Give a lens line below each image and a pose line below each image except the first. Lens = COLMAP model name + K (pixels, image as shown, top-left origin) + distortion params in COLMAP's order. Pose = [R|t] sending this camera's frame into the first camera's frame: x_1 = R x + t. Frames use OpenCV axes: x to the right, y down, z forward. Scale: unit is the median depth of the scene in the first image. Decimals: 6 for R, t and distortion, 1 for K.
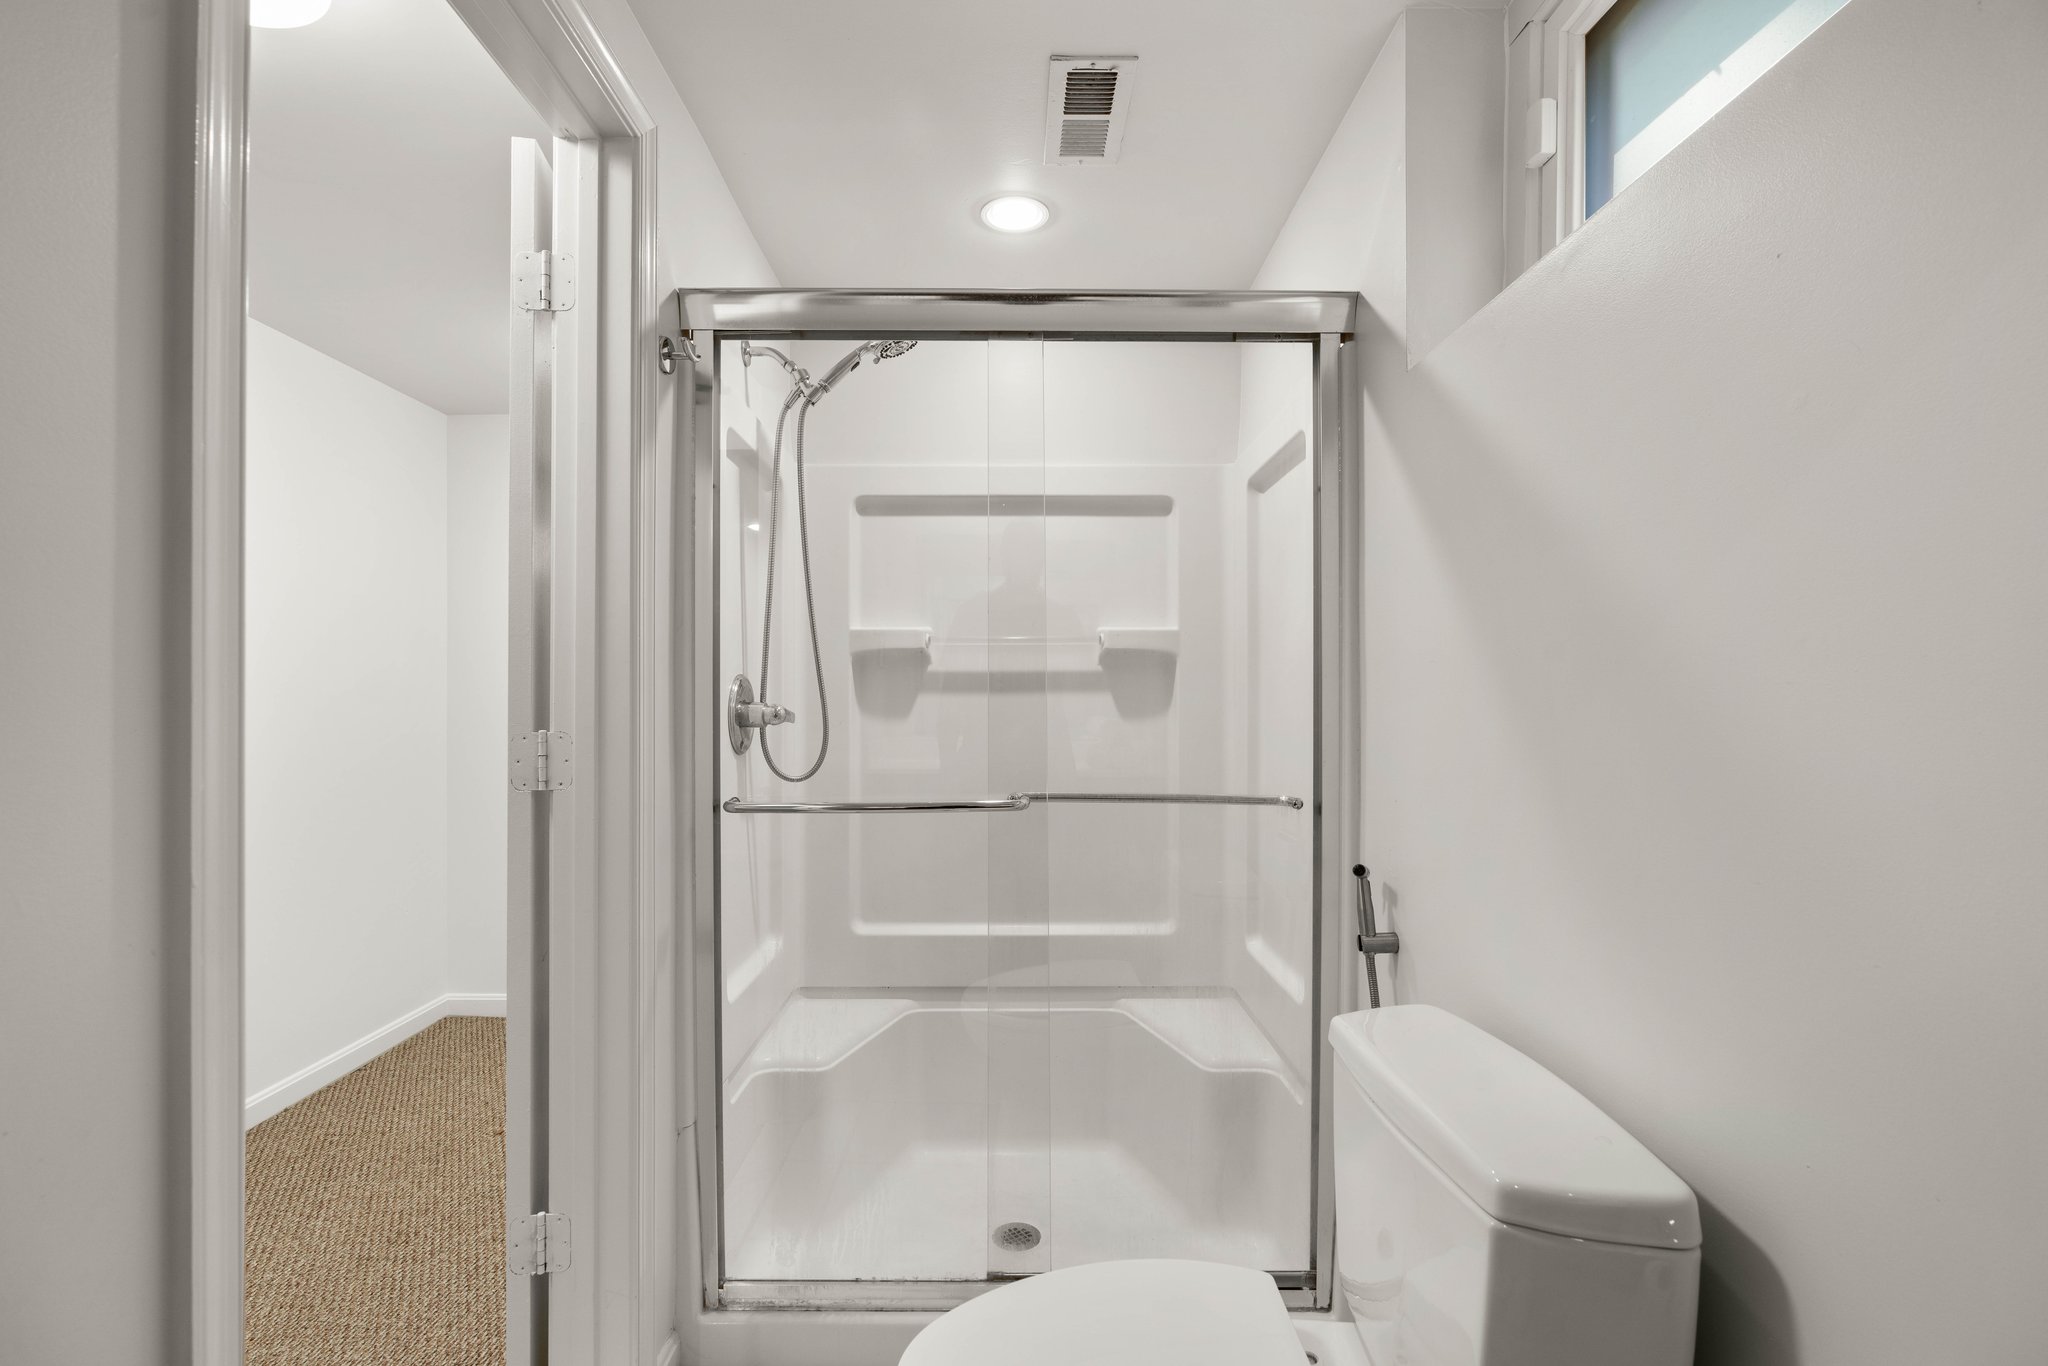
lens RADIAL K [[930.9, 0, 1019.7], [0, 930.9, 691.9], [0, 0, 1]] dist [-0.008238, 0.005422]
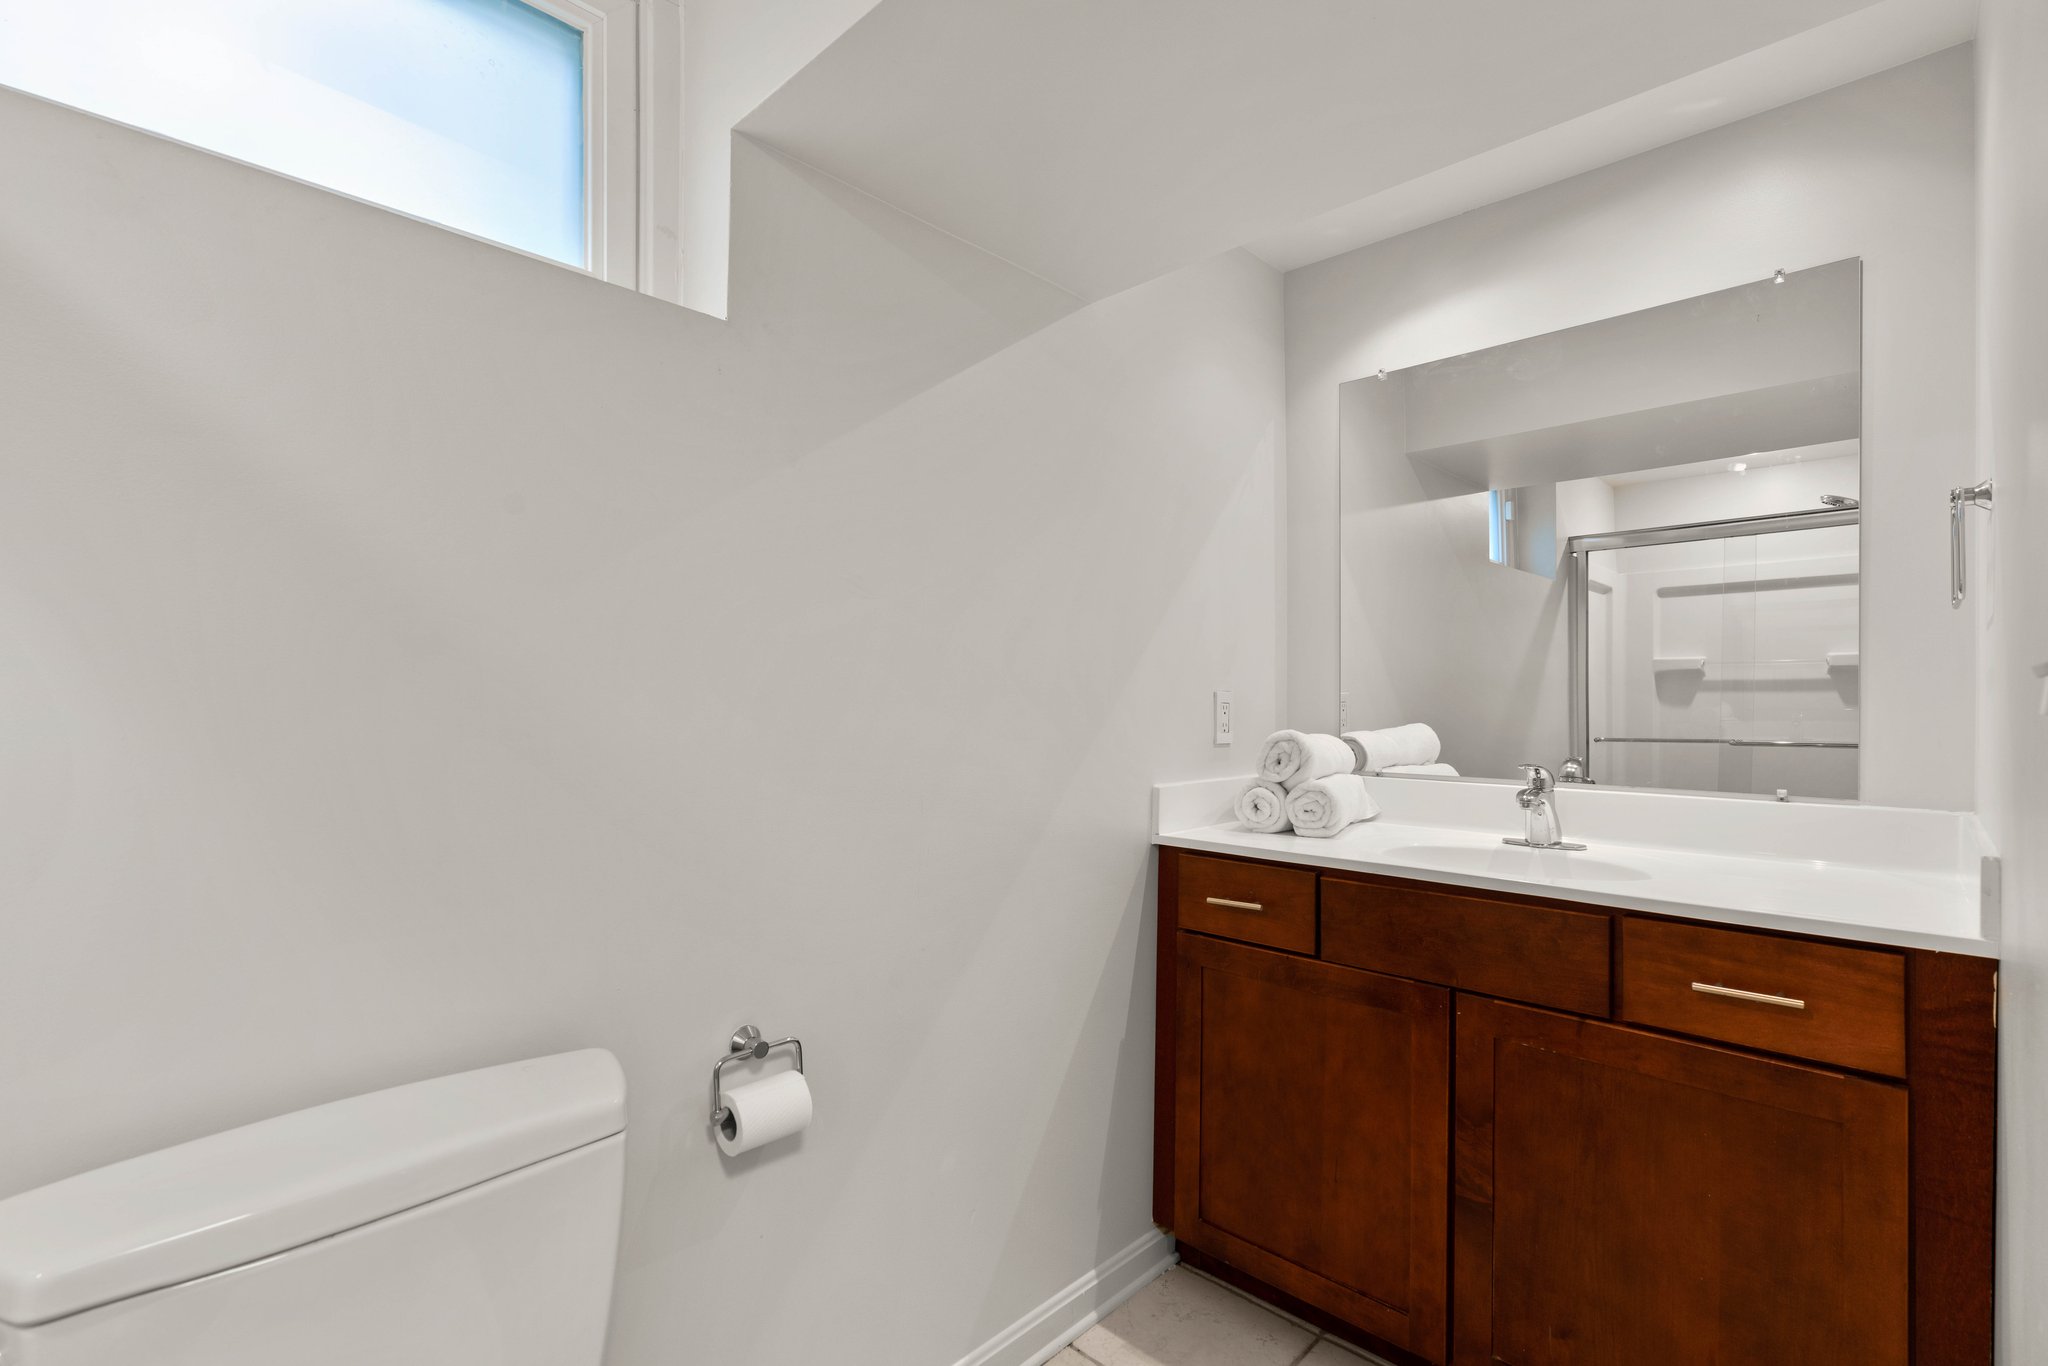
lens RADIAL K [[930.9, 0, 1028.8], [0, 930.9, 690.2], [0, 0, 1]] dist [-0.008238, 0.005422]
pose [[0.695567, -0.004993, -0.718444, 0.304518], [0.002286, 0.999986, -0.004737, 0.003274], [0.718457, 0.001652, 0.695569, -1.293521]]
